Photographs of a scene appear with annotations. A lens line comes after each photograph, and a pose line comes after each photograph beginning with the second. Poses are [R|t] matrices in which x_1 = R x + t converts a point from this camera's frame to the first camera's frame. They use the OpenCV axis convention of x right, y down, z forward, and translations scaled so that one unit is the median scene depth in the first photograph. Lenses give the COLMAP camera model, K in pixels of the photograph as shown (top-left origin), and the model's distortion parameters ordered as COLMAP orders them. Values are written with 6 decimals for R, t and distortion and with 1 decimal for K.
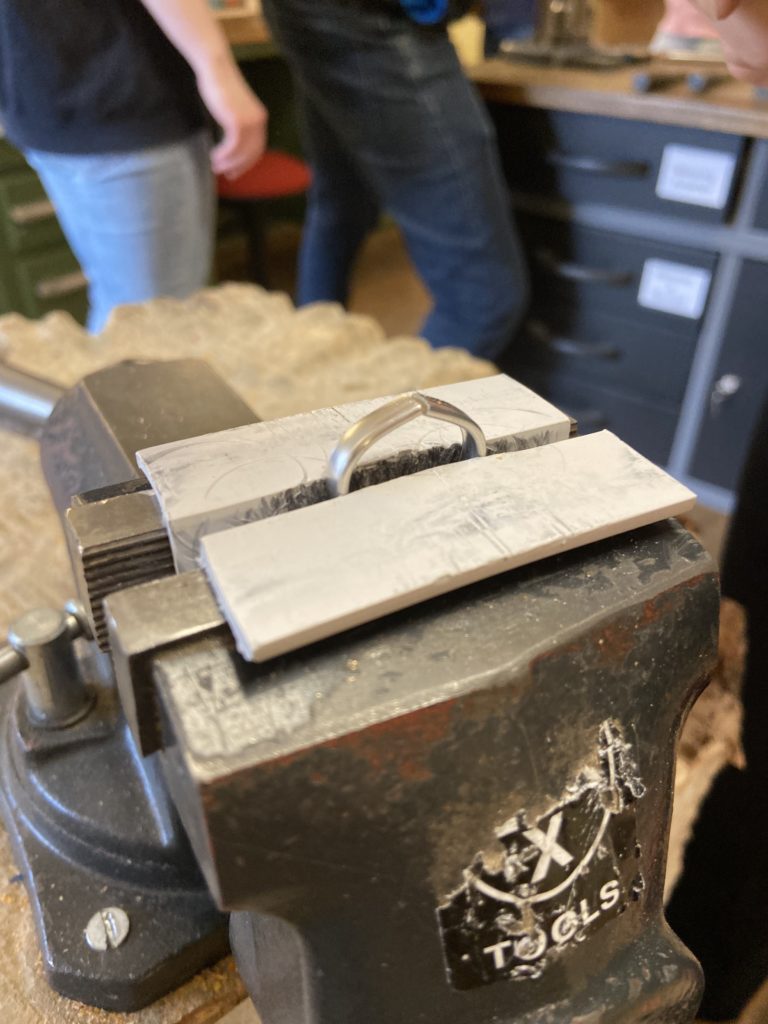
lens RADIAL K [[810.9, 0, 384.0], [0, 810.9, 512.0], [0, 0, 1]] dist [0.096218, -0.184921]
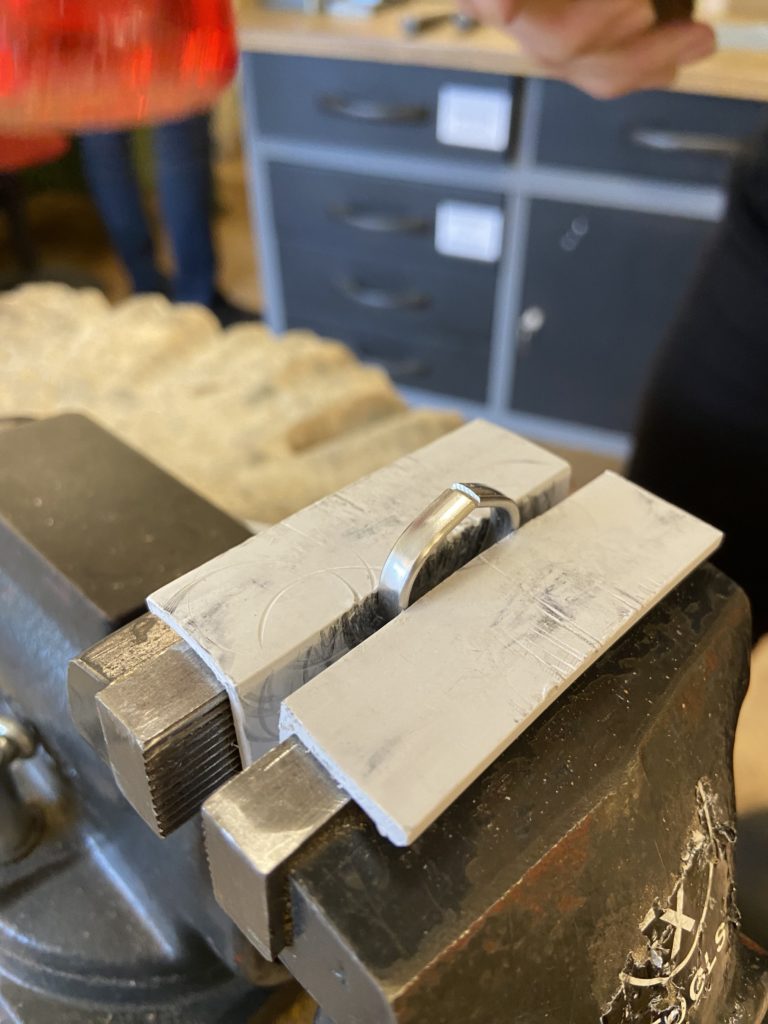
lens RADIAL K [[810.9, 0, 384.0], [0, 810.9, 512.0], [0, 0, 1]] dist [0.096218, -0.184921]
pose [[0.957575, -0.175724, 0.228410, -0.274360], [0.160017, 0.983387, 0.085704, -0.220296], [-0.239675, -0.045519, 0.969785, 0.122570]]
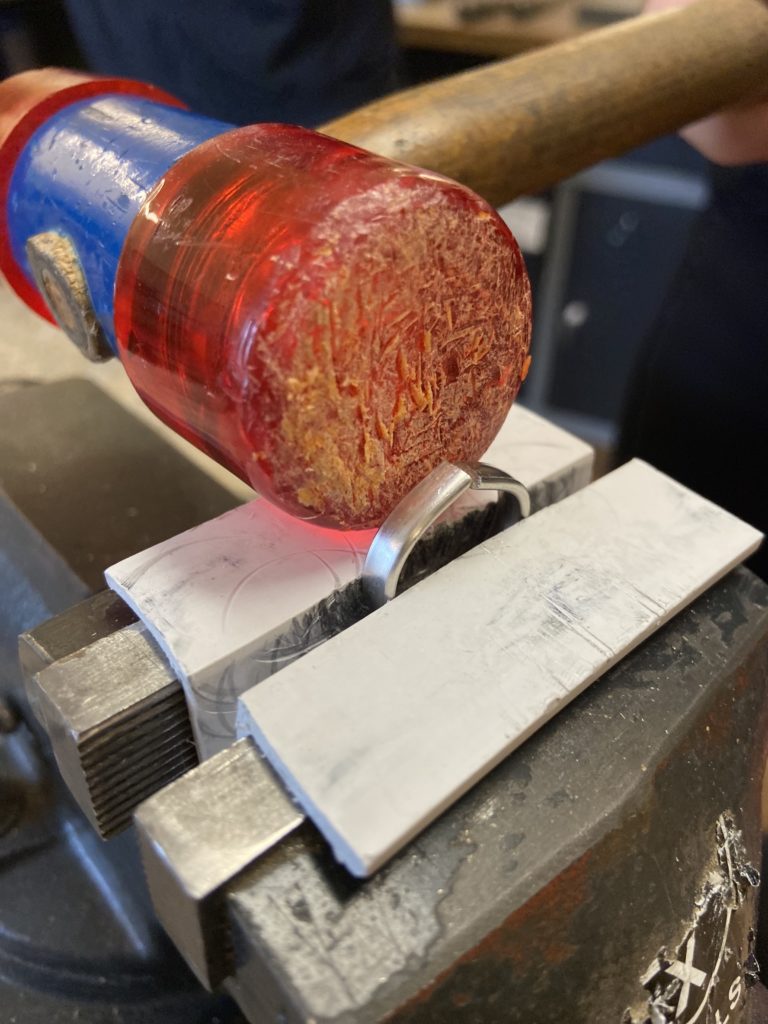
lens RADIAL K [[810.2, 0, 380.2], [0, 810.2, 495.0], [0, 0, 1]] dist [0.091120, -0.188100]
pose [[0.975069, -0.124236, 0.183862, -0.205315], [0.113522, 0.991224, 0.067739, -0.187787], [-0.190664, -0.045178, 0.980615, 0.219268]]
